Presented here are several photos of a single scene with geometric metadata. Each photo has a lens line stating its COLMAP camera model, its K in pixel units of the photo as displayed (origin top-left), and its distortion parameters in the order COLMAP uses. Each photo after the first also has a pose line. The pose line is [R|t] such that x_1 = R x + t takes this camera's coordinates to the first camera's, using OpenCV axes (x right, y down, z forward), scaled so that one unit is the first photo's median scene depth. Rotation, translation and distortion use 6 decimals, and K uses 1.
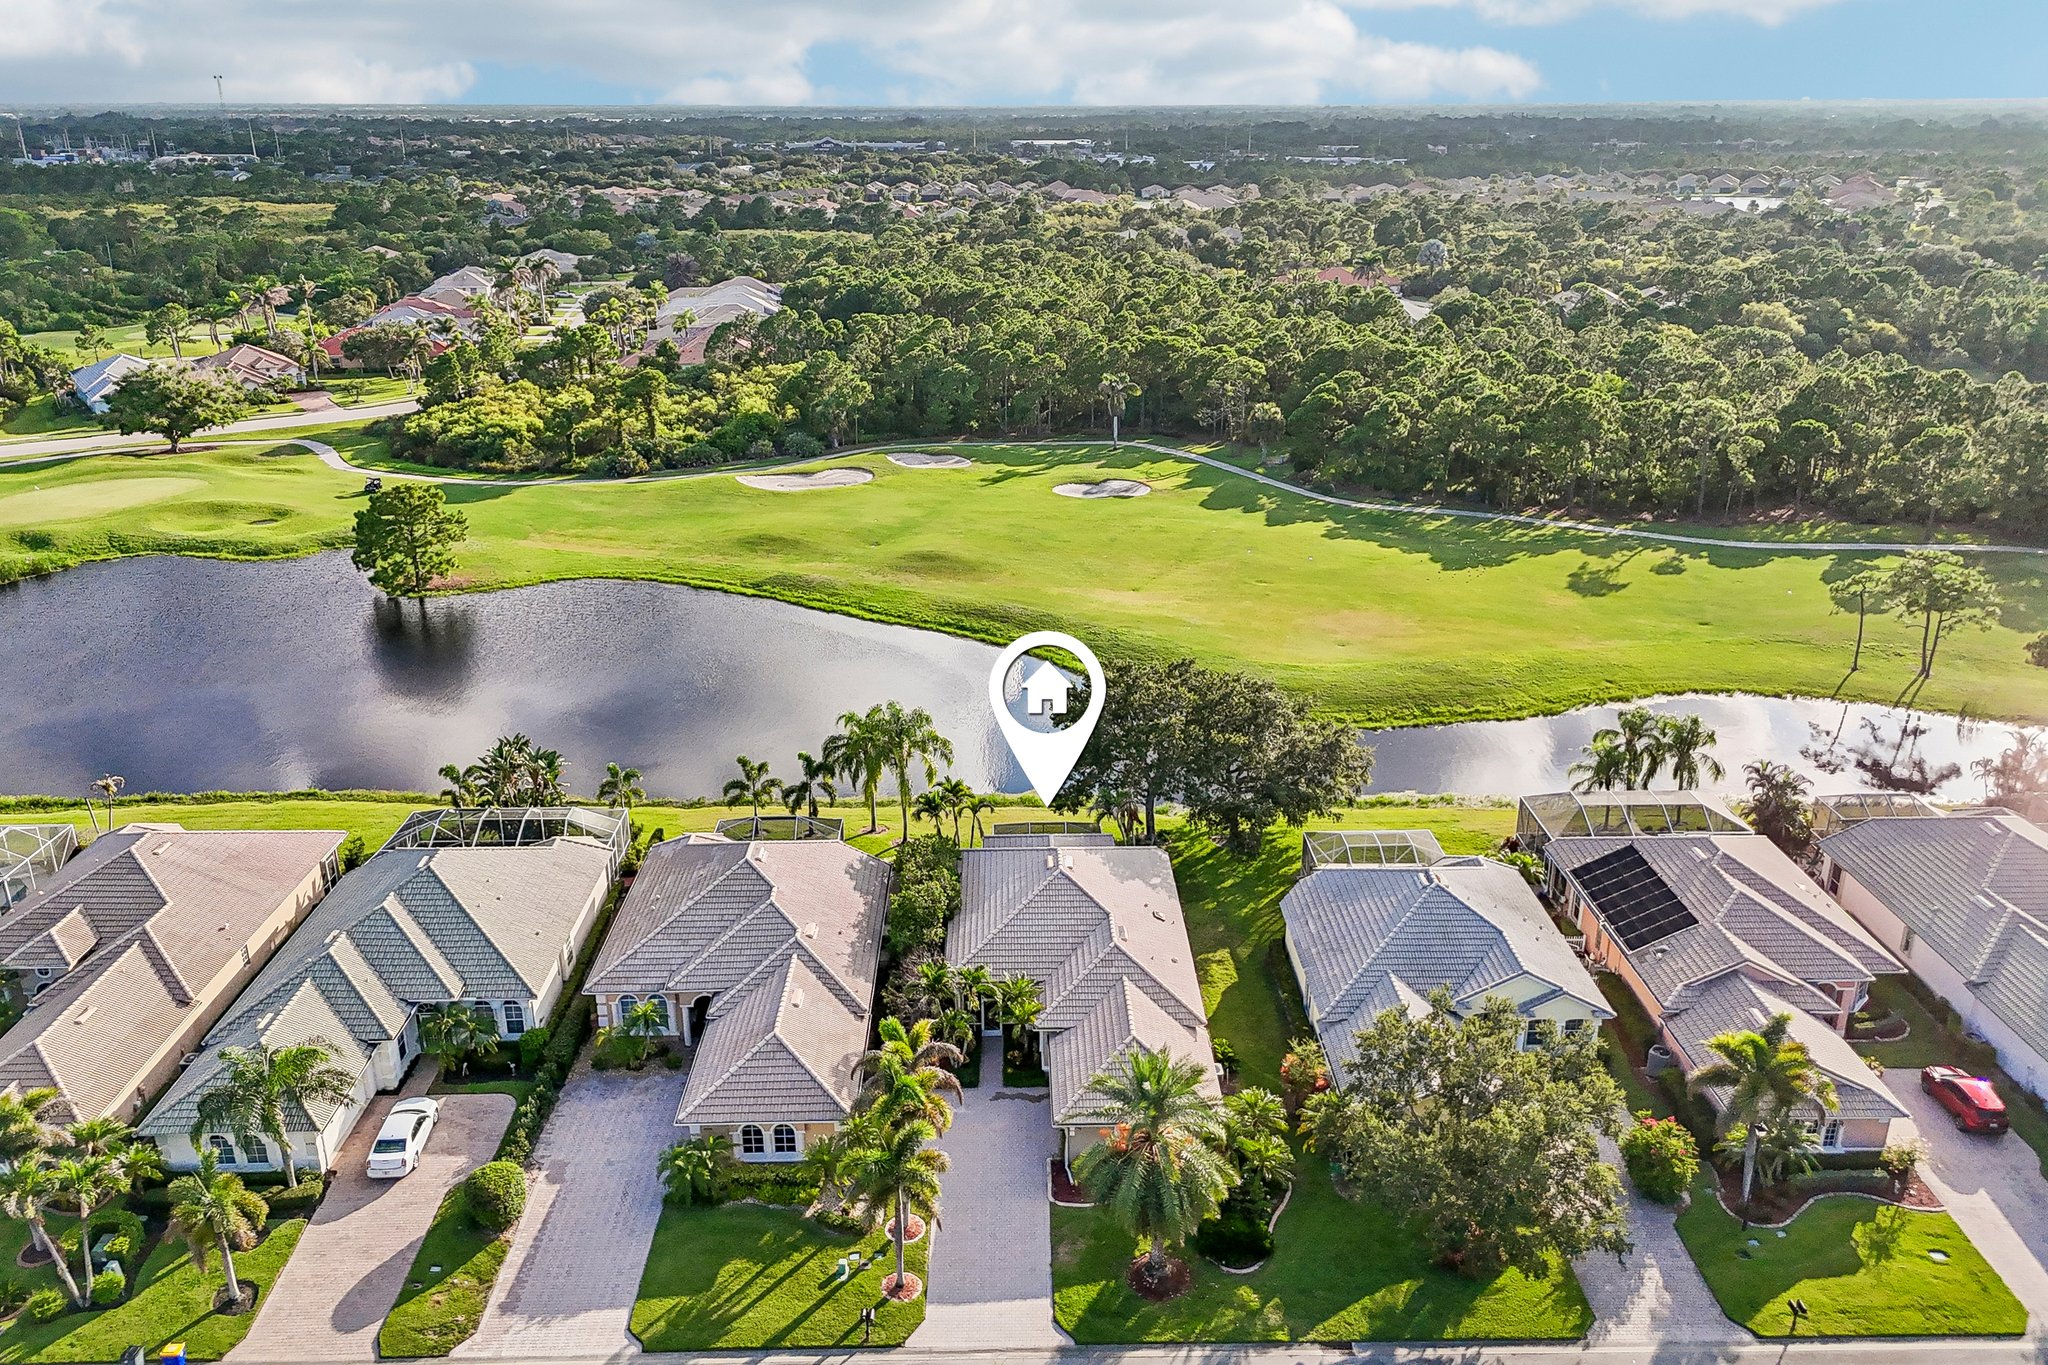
lens RADIAL K [[1553.9, 0, 1024.0], [0, 1553.9, 682.5], [0, 0, 1]] dist [0.075229, -0.081784]
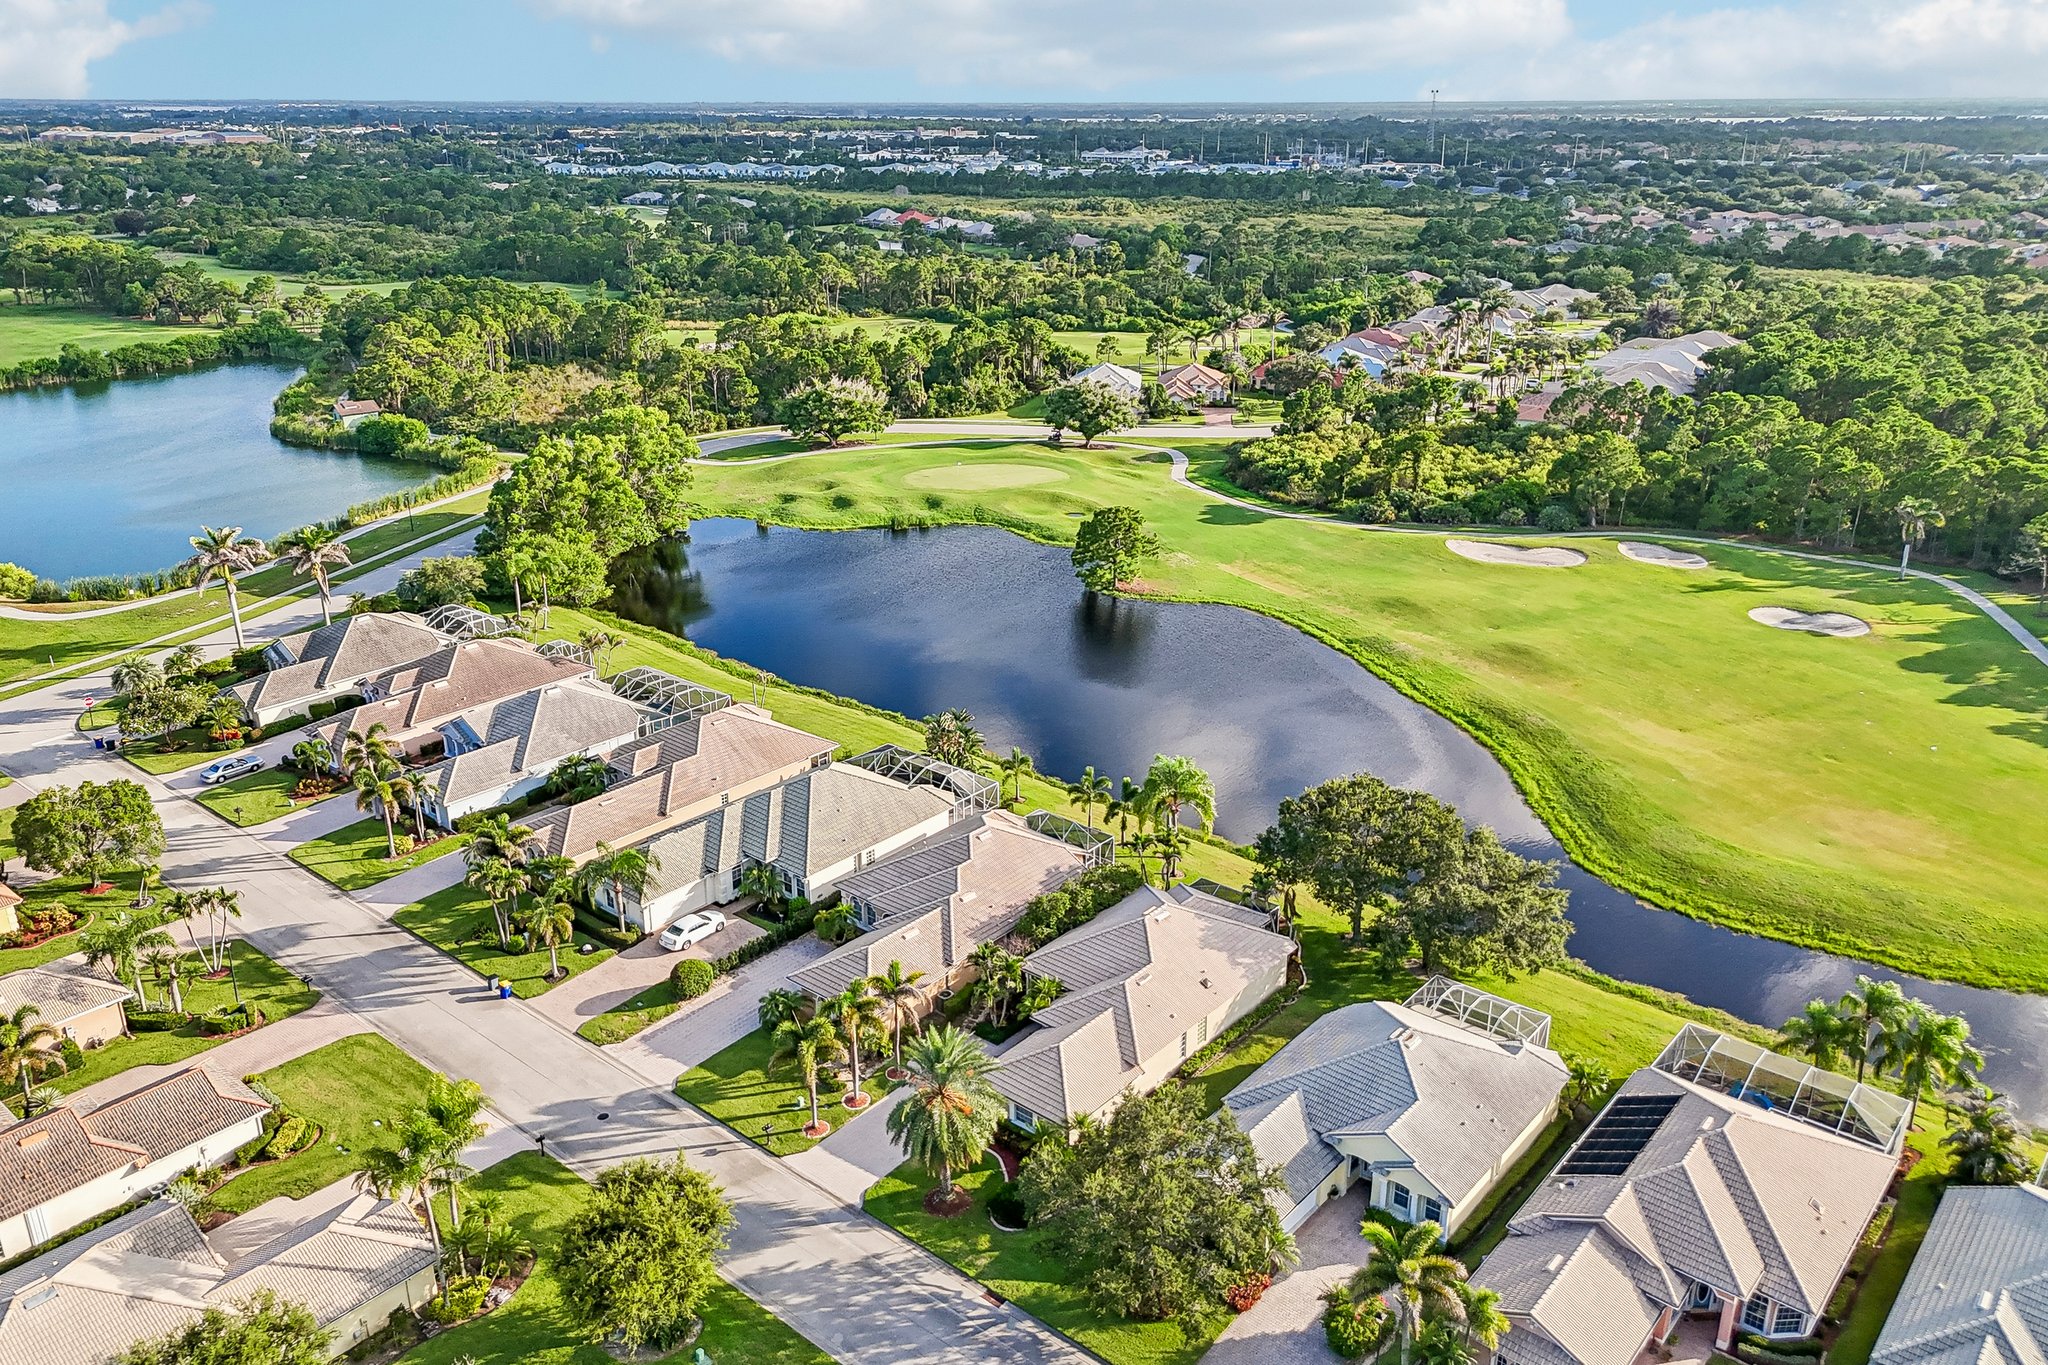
lens RADIAL K [[1543.3, 0, 1024.0], [0, 1543.3, 682.5], [0, 0, 1]] dist [0.147989, -0.190210]
pose [[0.751668, 0.232961, -0.617029, 0.694410], [-0.230434, 0.969345, 0.085263, -0.149147], [0.617977, 0.078095, 0.782308, -0.042252]]
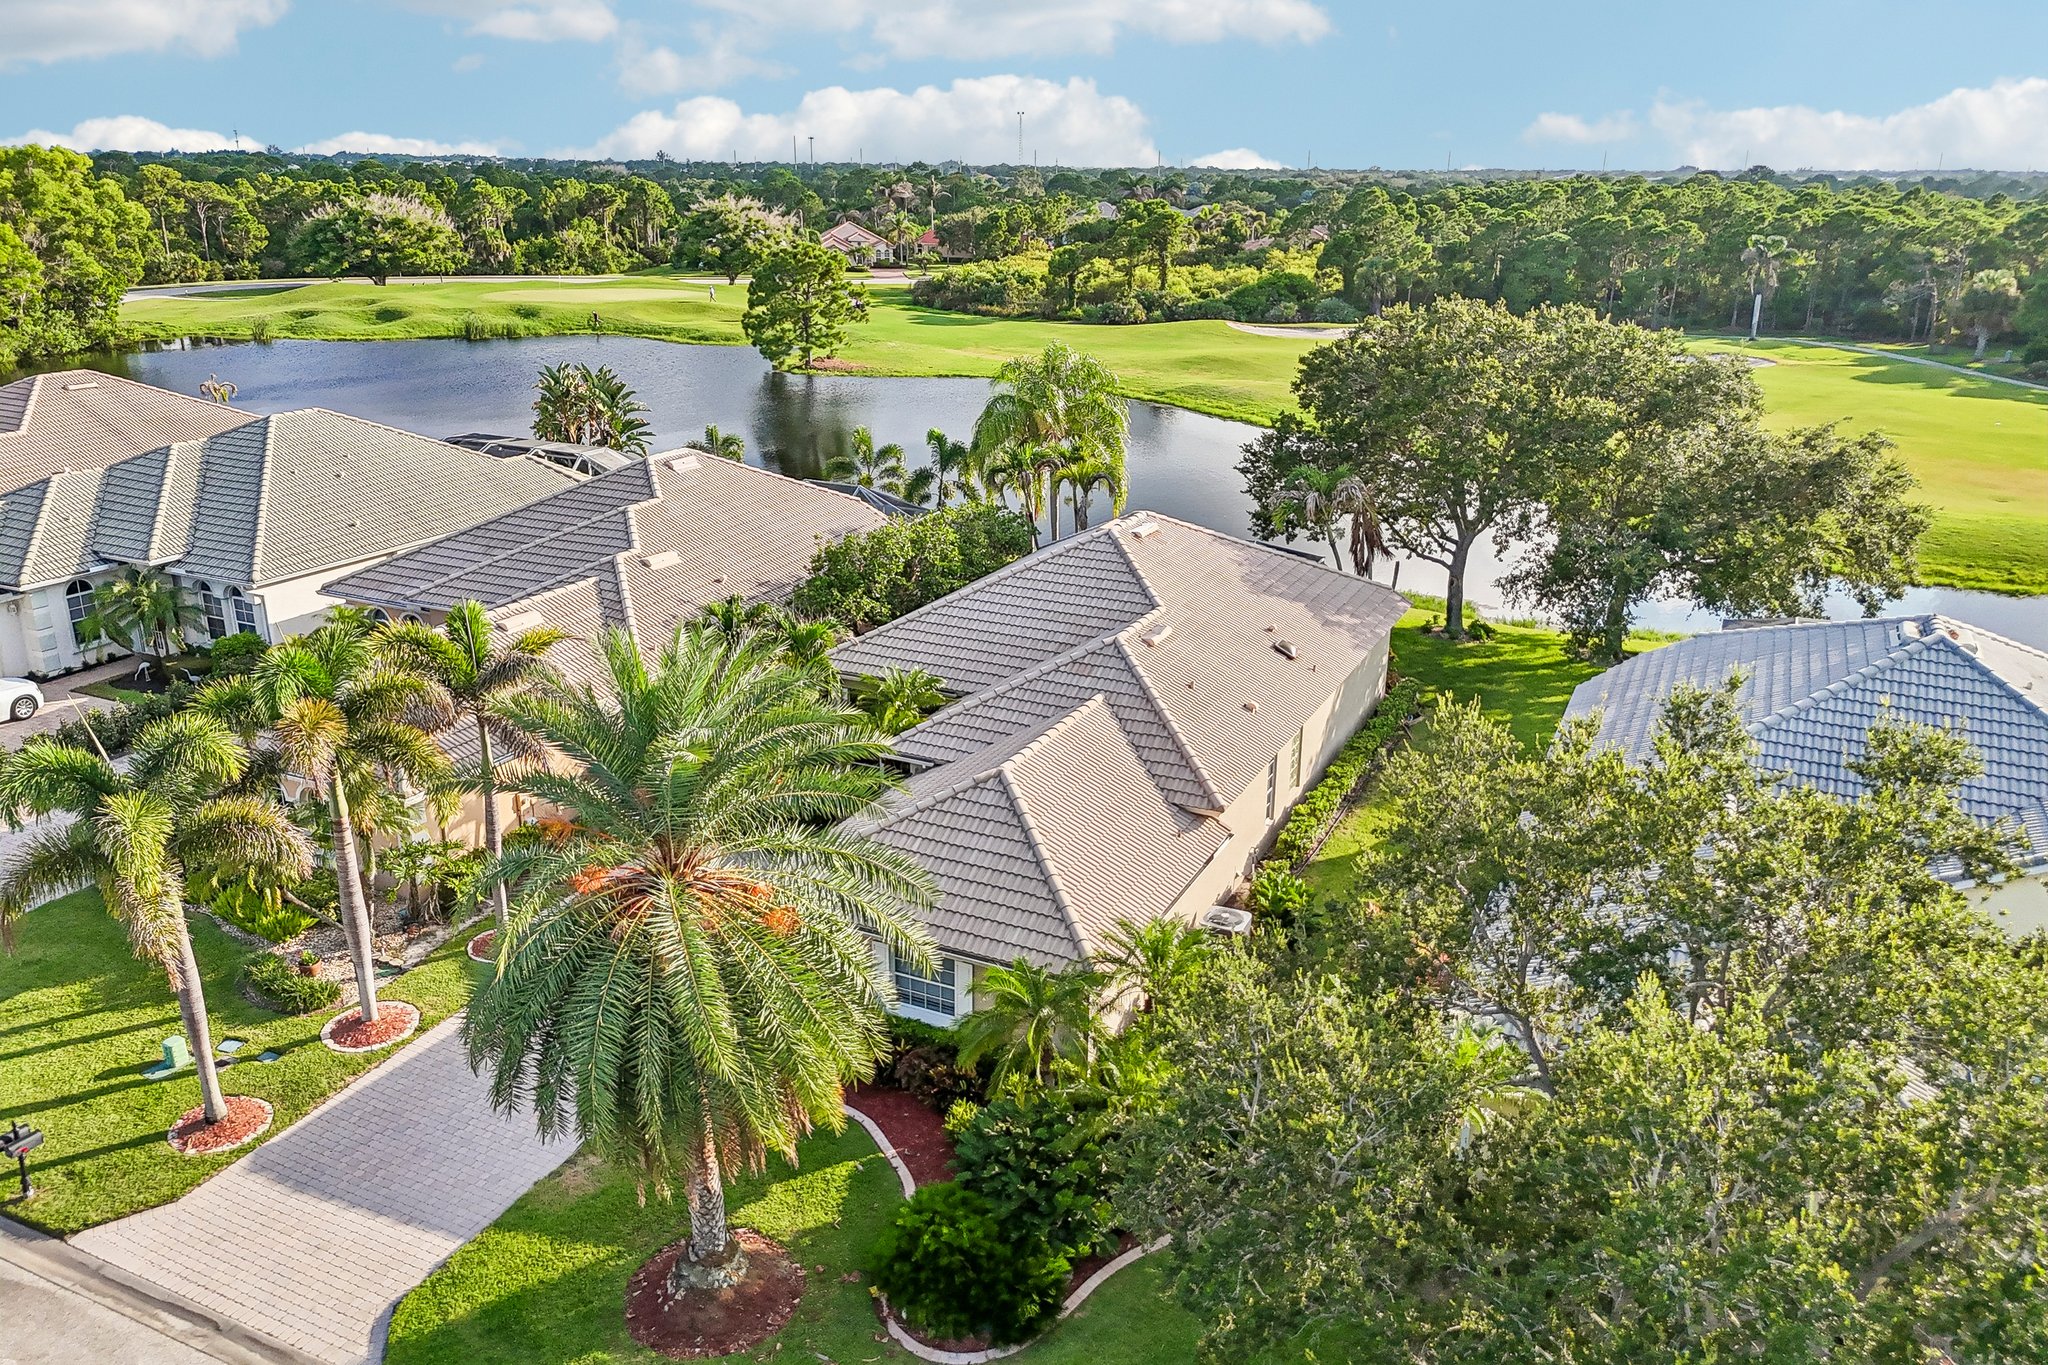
lens RADIAL K [[1517.7, 0, 1027.6], [0, 1517.7, 679.6], [0, 0, 1]] dist [0.068070, -0.067118]
pose [[0.894669, 0.154841, -0.419037, 0.224743], [-0.169360, 0.985551, 0.002585, 0.179538], [0.413383, 0.068655, 0.907965, 0.555426]]
